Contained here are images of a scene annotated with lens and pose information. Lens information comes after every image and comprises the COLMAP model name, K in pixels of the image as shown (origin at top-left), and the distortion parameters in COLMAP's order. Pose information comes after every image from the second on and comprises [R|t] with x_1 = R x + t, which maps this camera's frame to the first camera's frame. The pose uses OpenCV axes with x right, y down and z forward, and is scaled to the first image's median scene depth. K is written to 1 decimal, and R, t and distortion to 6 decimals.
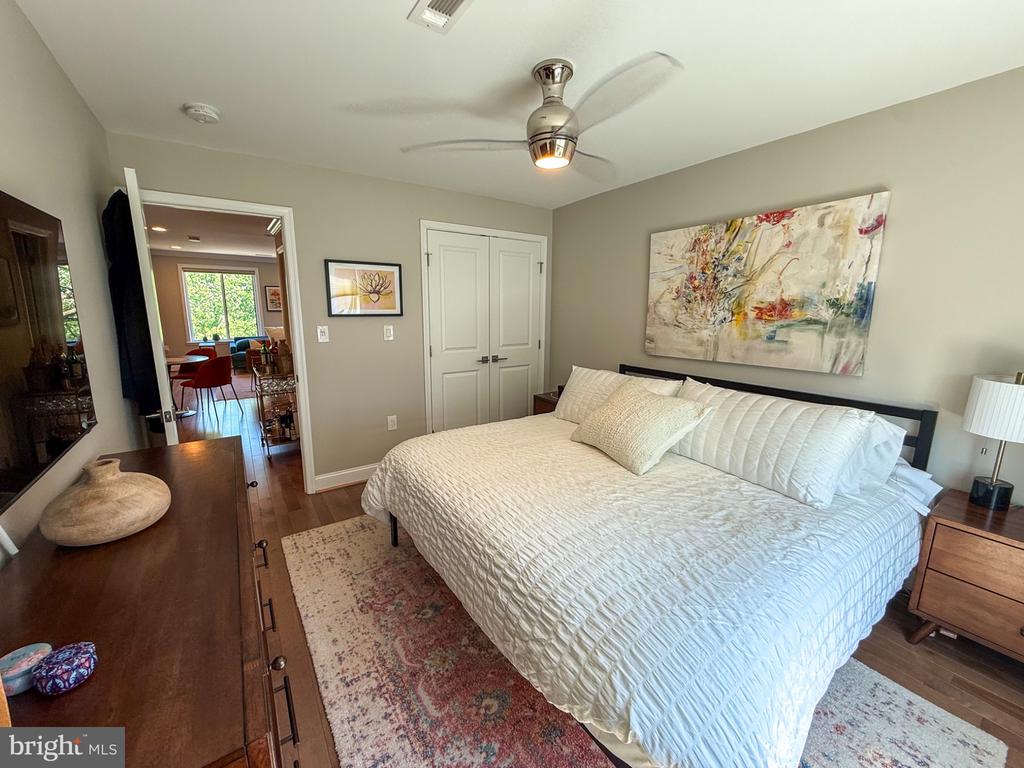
lens RADIAL K [[410.9, 0, 512.0], [0, 410.9, 384.0], [0, 0, 1]] dist [-0.000665, 0.000436]
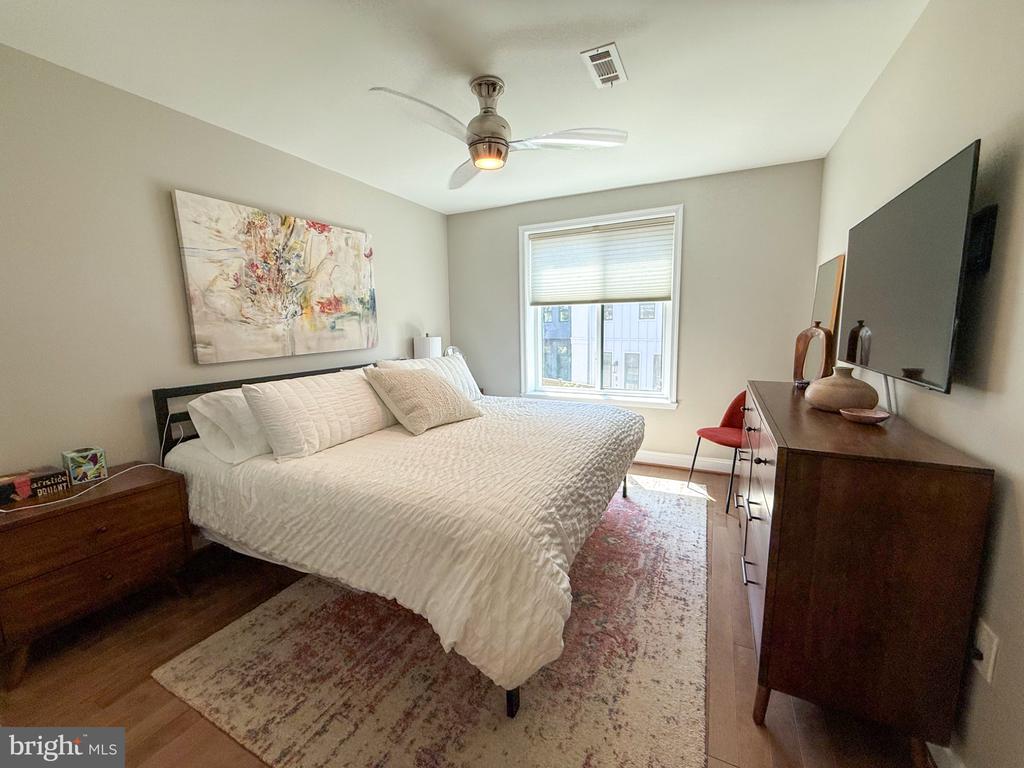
lens RADIAL K [[410.9, 0, 512.0], [0, 410.9, 384.0], [0, 0, 1]] dist [-0.000665, 0.000436]
pose [[-0.492670, -0.120056, 0.861895, -0.666384], [0.180013, 0.954955, 0.235916, -0.137039], [-0.851394, 0.271381, -0.448866, 1.082106]]
